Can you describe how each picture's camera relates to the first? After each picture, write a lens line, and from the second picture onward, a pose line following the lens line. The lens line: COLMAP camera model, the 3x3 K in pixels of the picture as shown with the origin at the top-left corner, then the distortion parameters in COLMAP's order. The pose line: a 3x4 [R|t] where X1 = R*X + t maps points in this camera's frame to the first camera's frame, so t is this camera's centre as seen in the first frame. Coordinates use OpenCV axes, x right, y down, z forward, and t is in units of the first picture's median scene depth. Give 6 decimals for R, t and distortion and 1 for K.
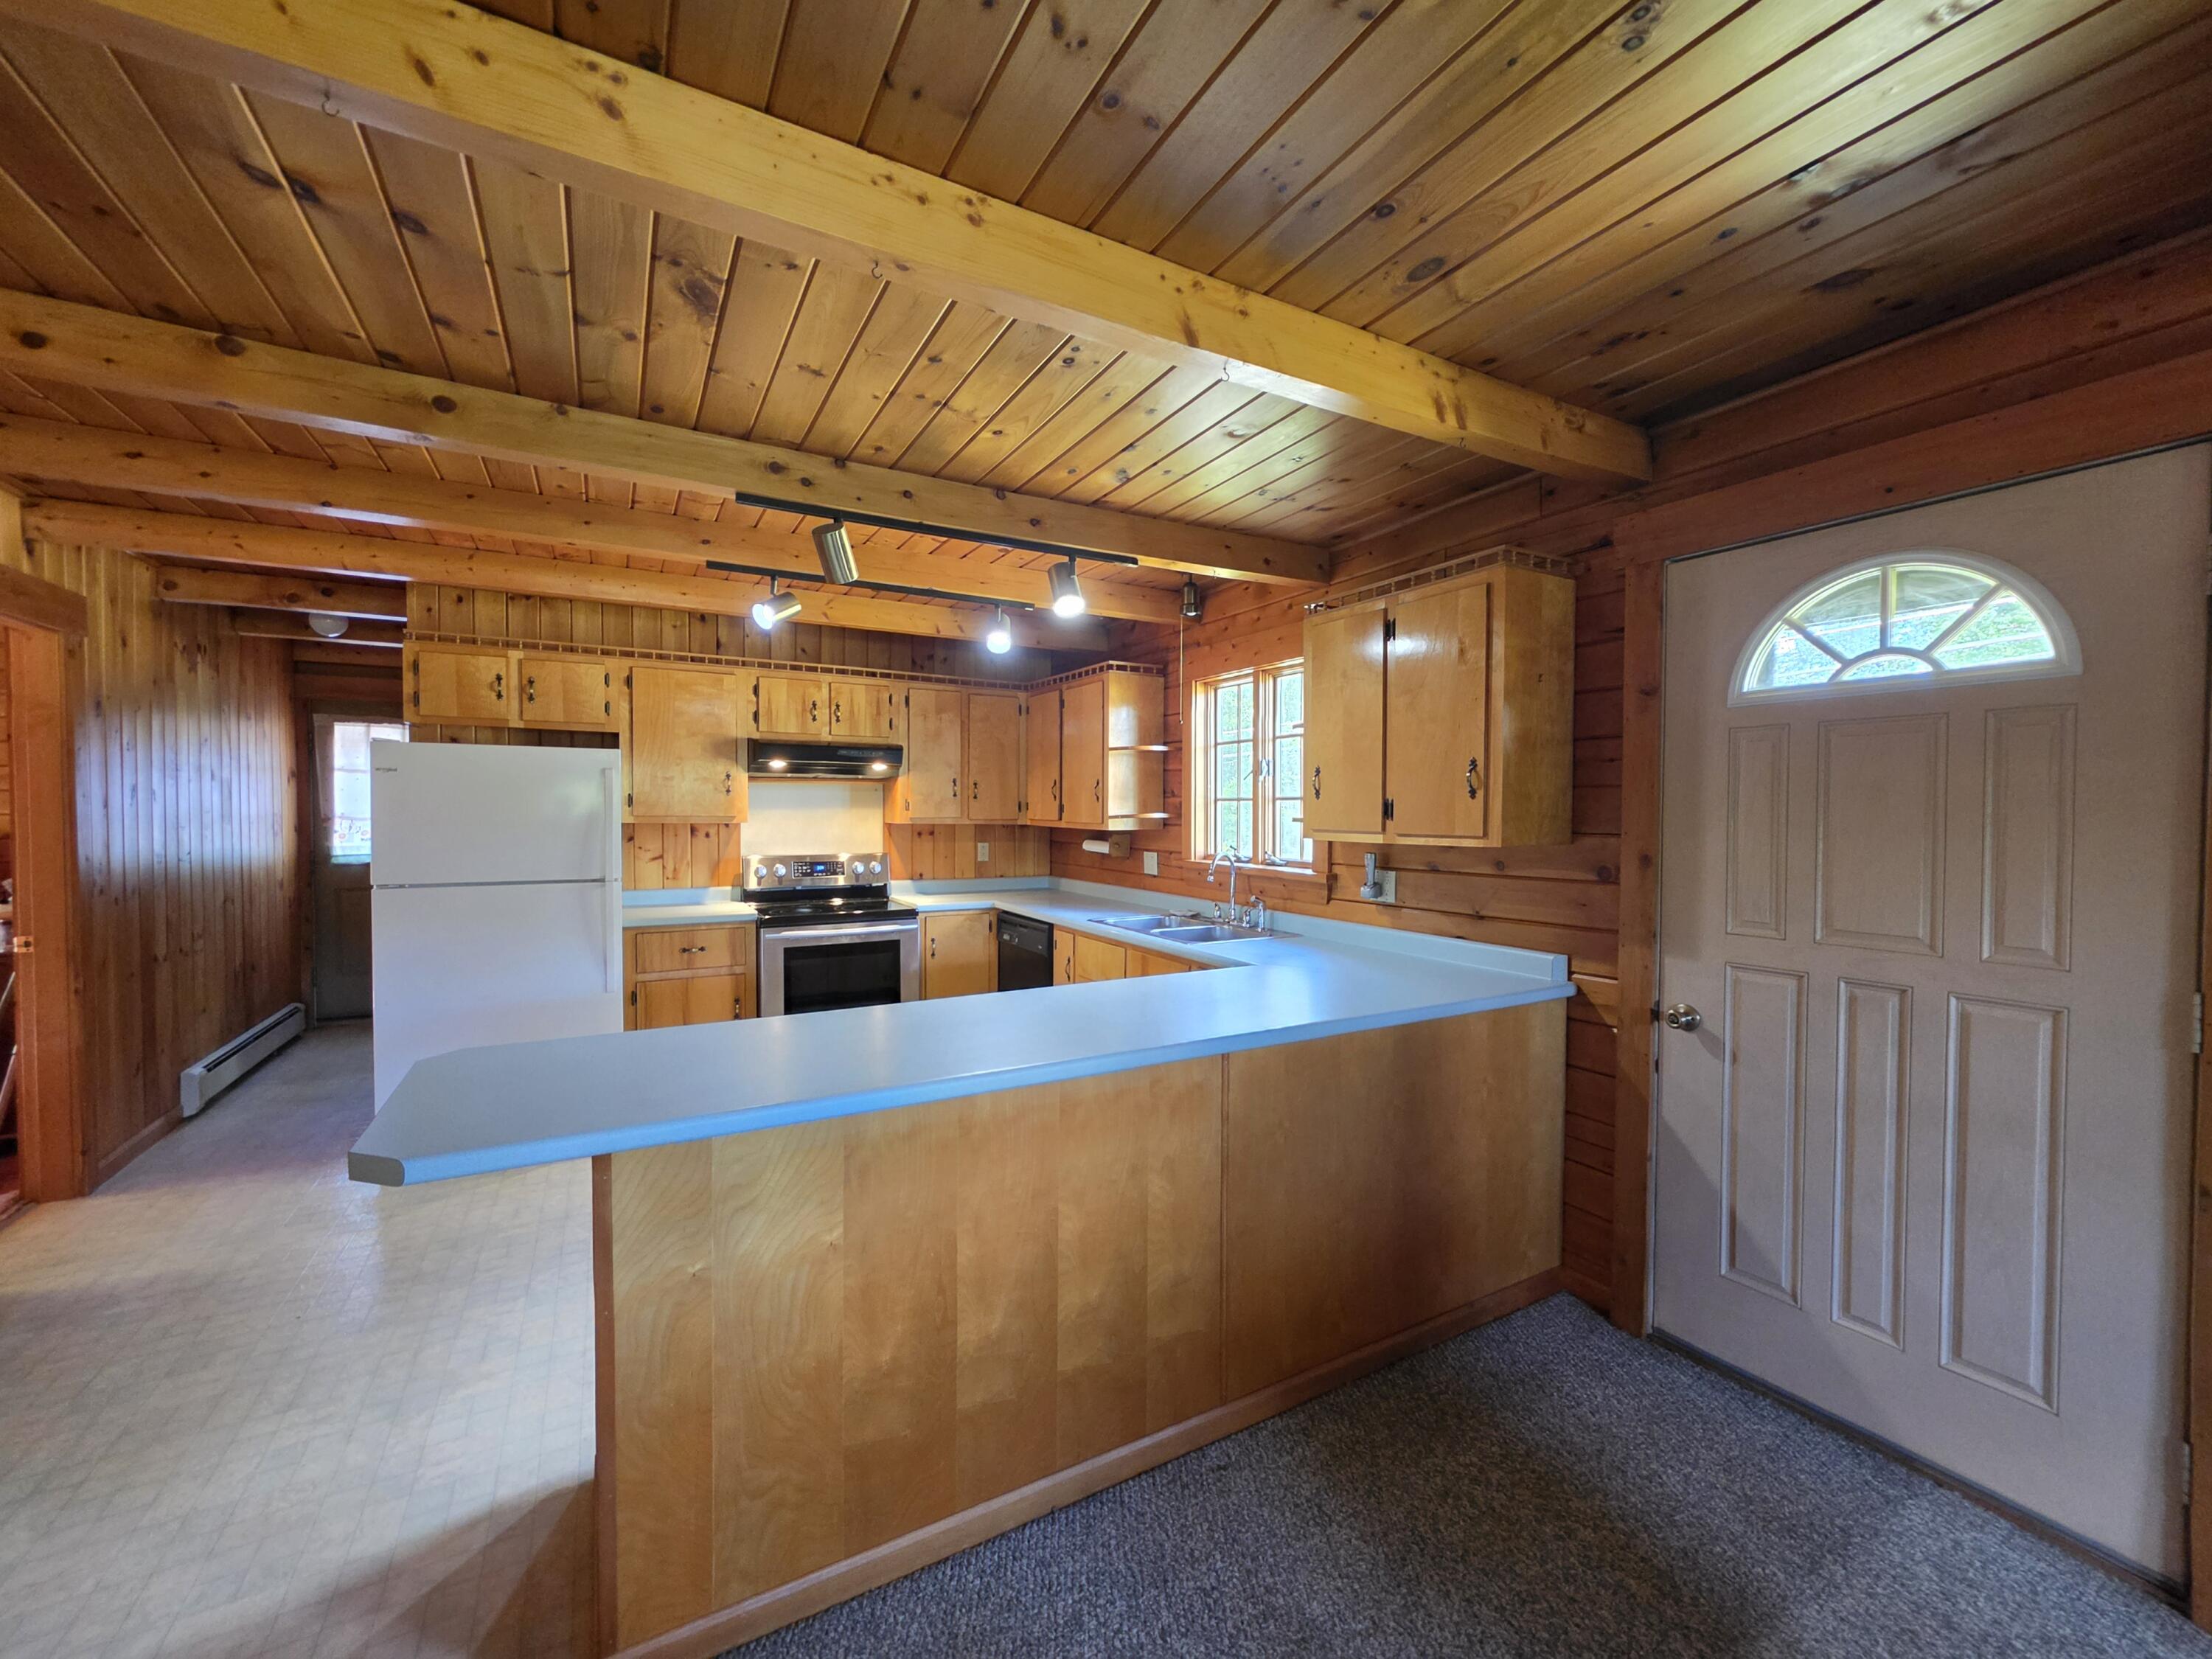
lens RADIAL K [[882.8, 0, 1104.4], [0, 882.8, 824.3], [0, 0, 1]] dist [-0.005371, 0.000628]
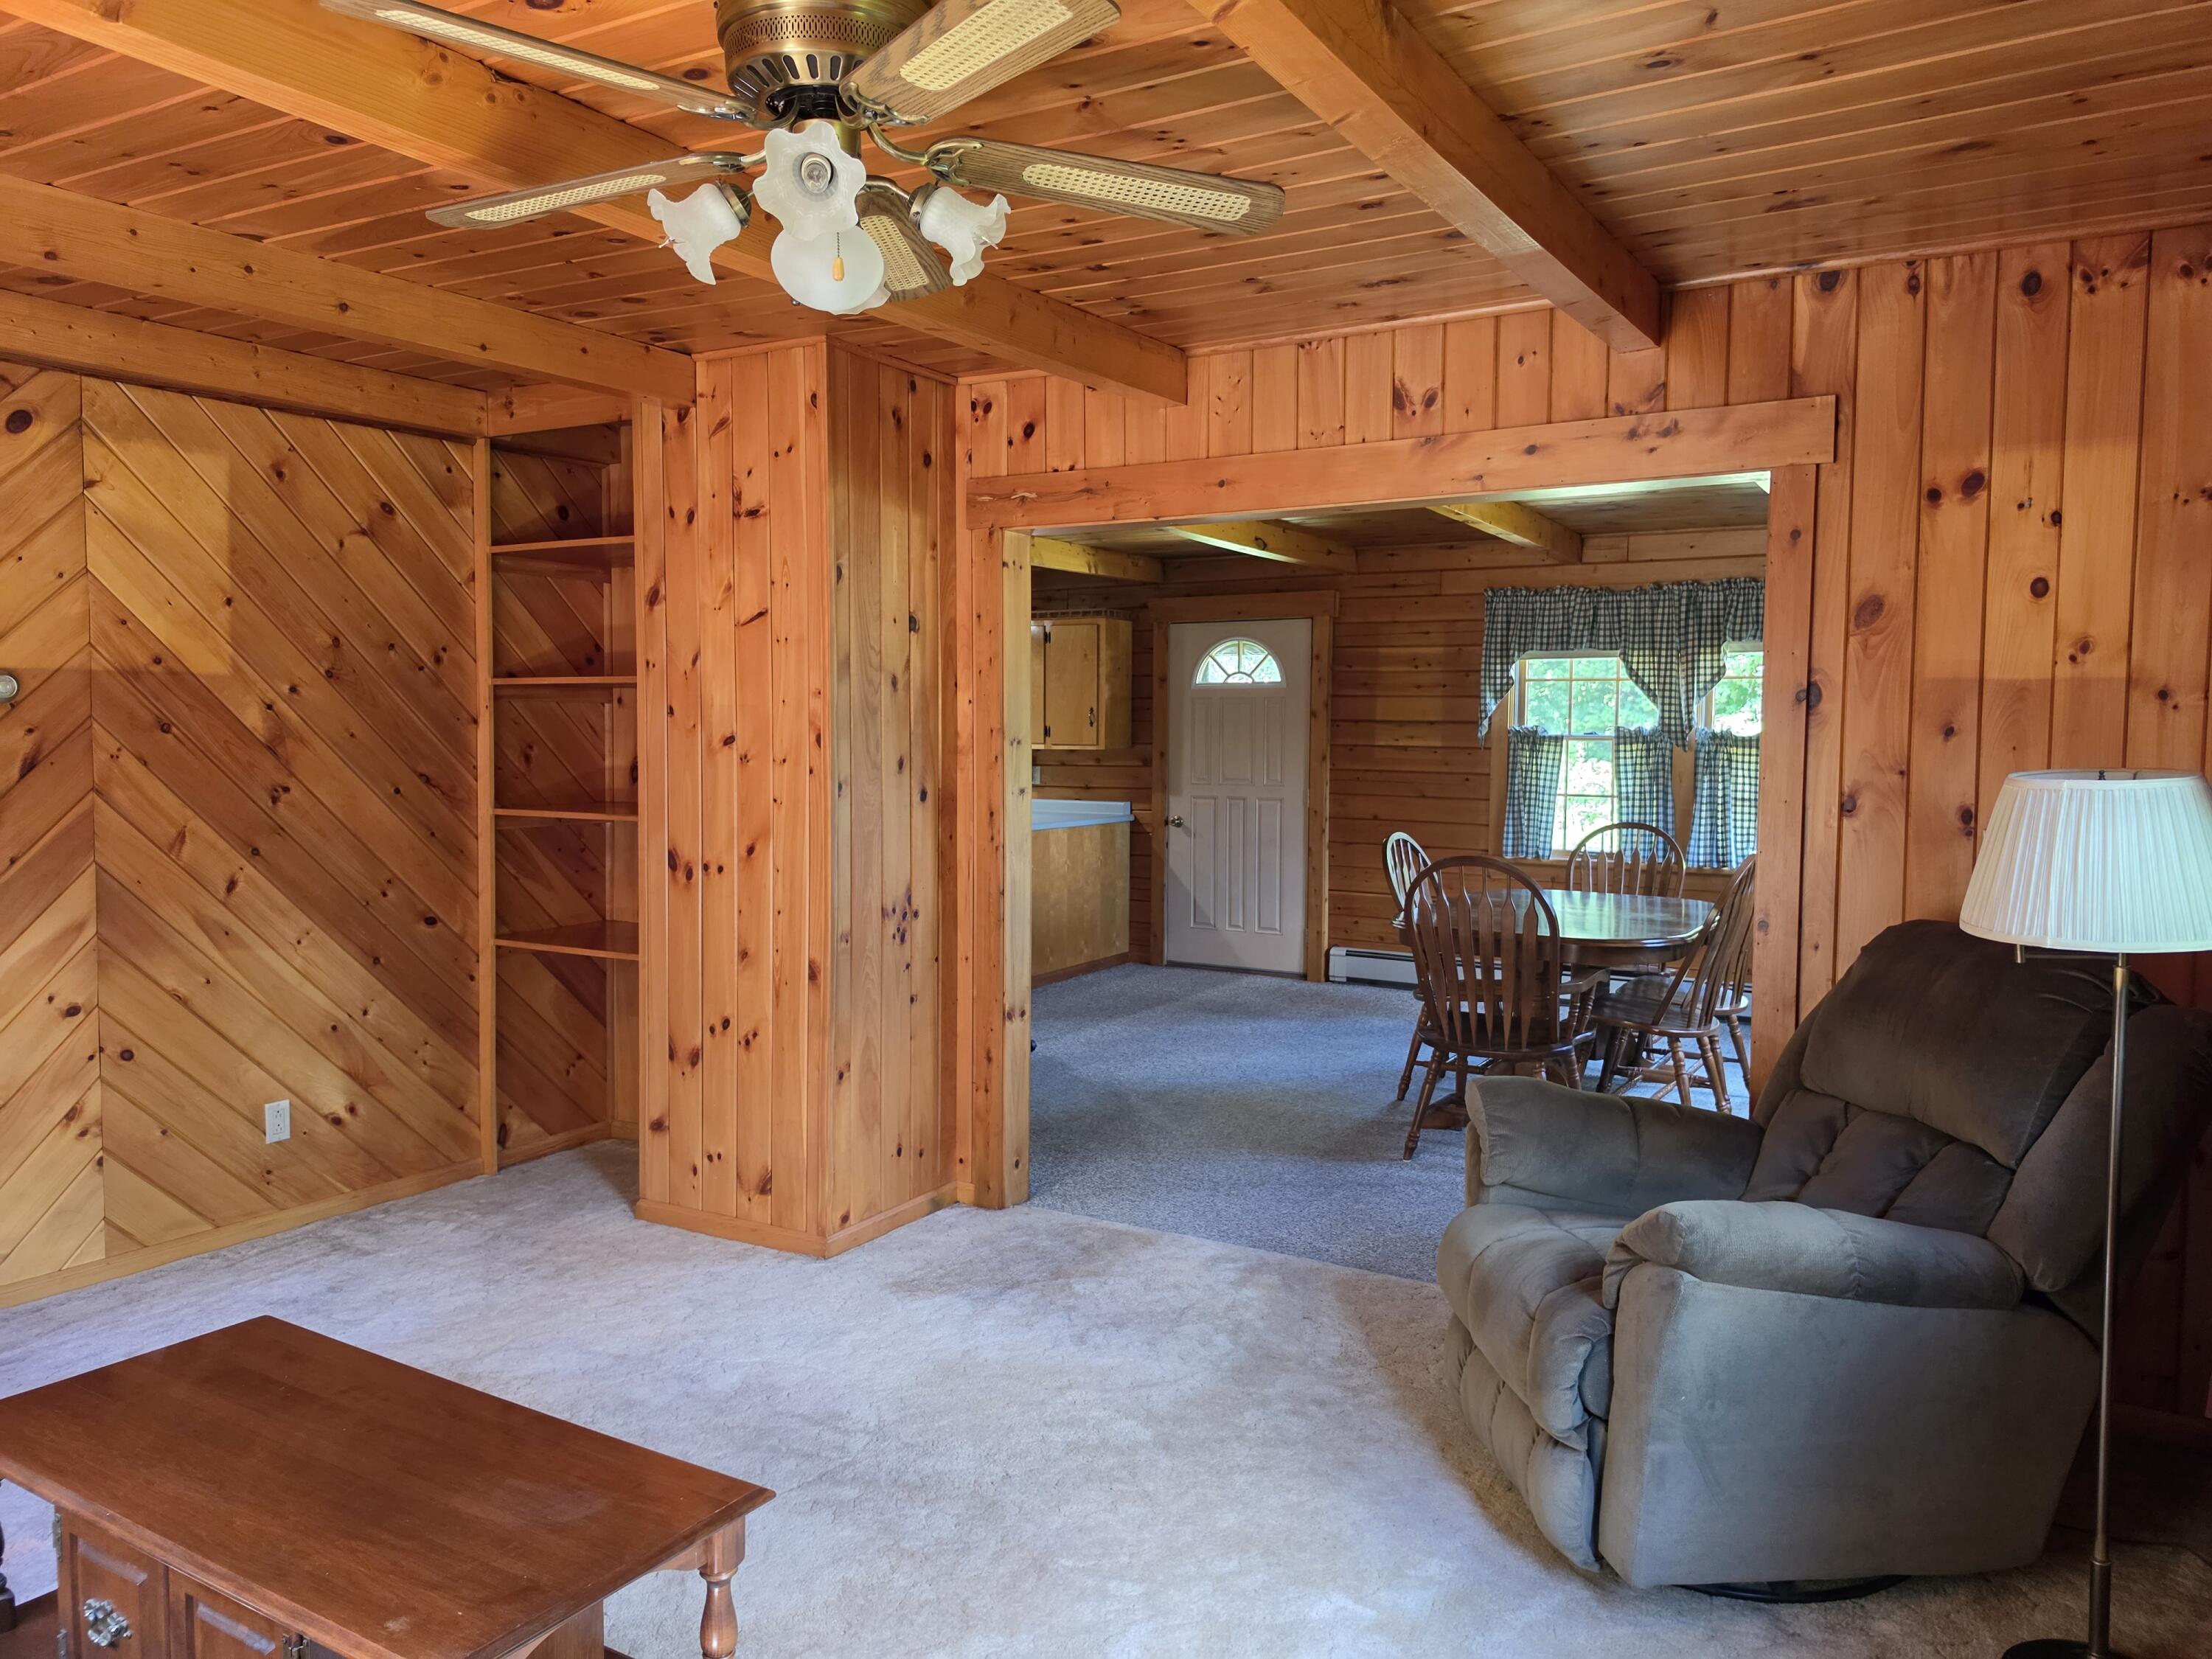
lens RADIAL K [[1507.3, 0, 1118.6], [0, 1507.3, 810.1], [0, 0, 1]] dist [0.033044, -0.034496]
pose [[0.864042, -0.029343, 0.502564, -1.299082], [0.008138, 0.998984, 0.044336, 0.011005], [-0.503354, -0.034218, 0.863402, -2.077424]]
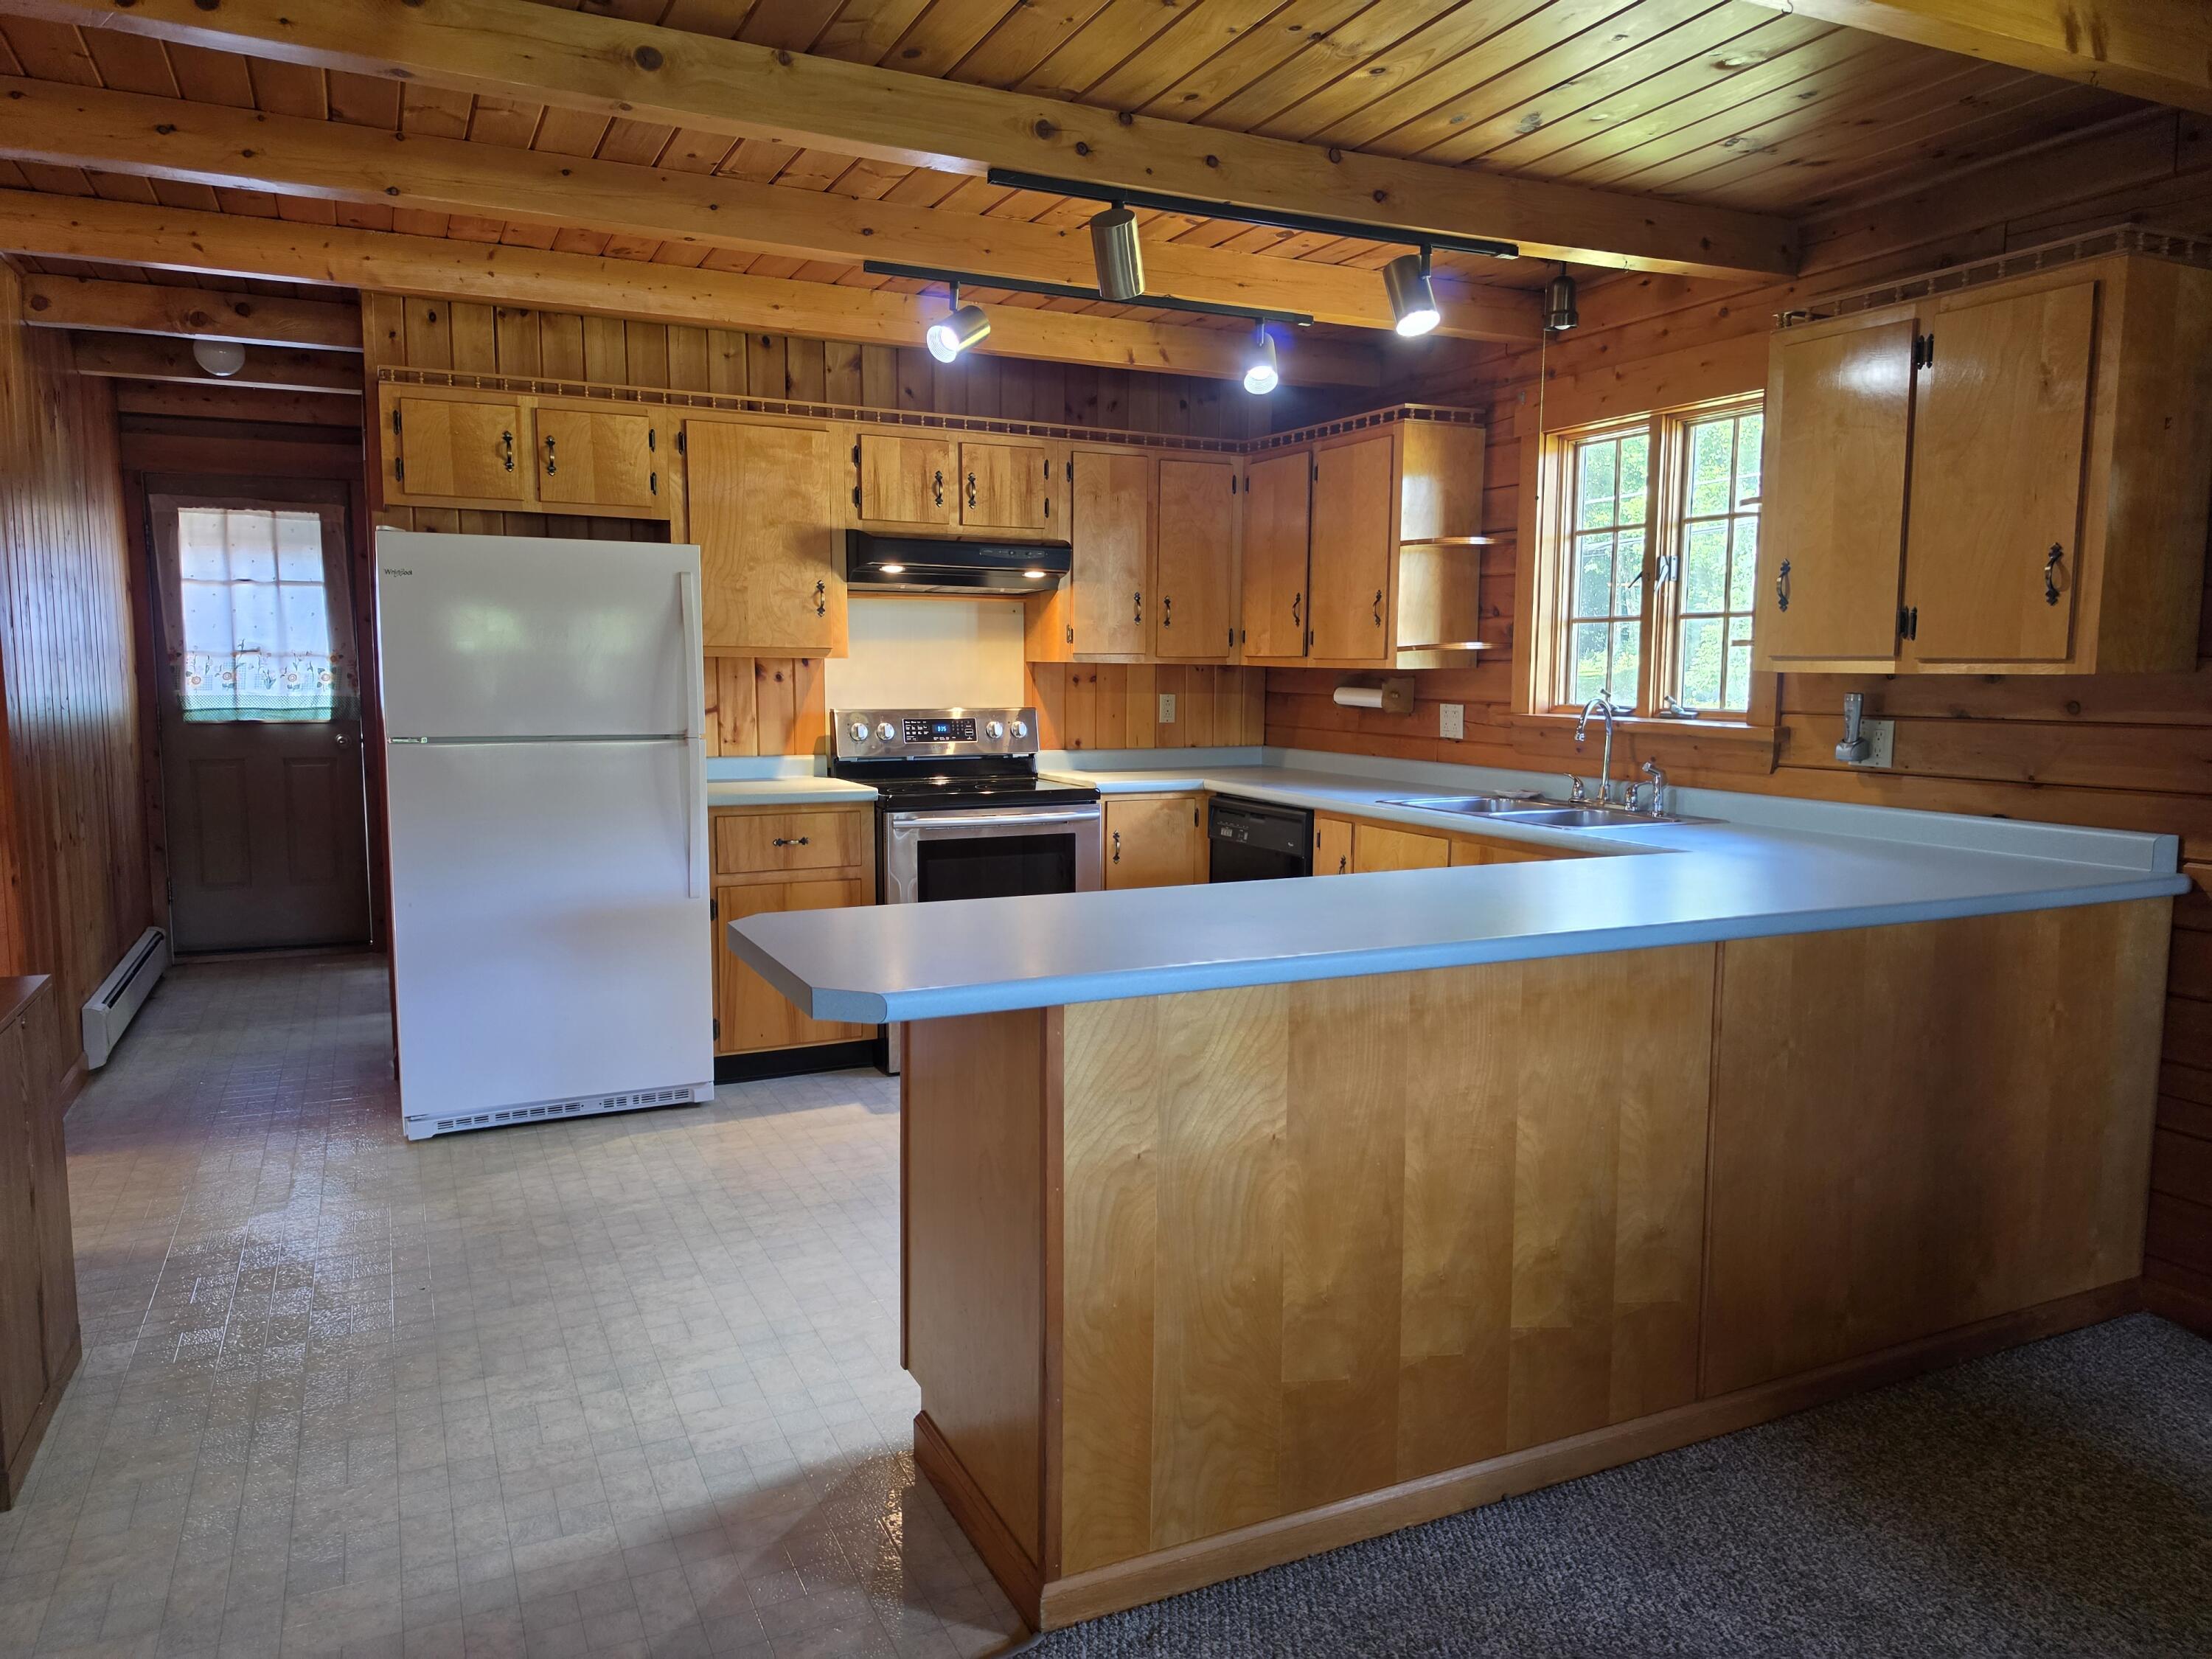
lens RADIAL K [[1507.3, 0, 1114.7], [0, 1507.3, 814.0], [0, 0, 1]] dist [0.033044, -0.034496]
pose [[0.997638, 0.007911, -0.068232, -0.223002], [-0.002131, 0.996431, 0.084385, 0.035212], [0.068656, -0.084040, 0.994094, -0.232662]]
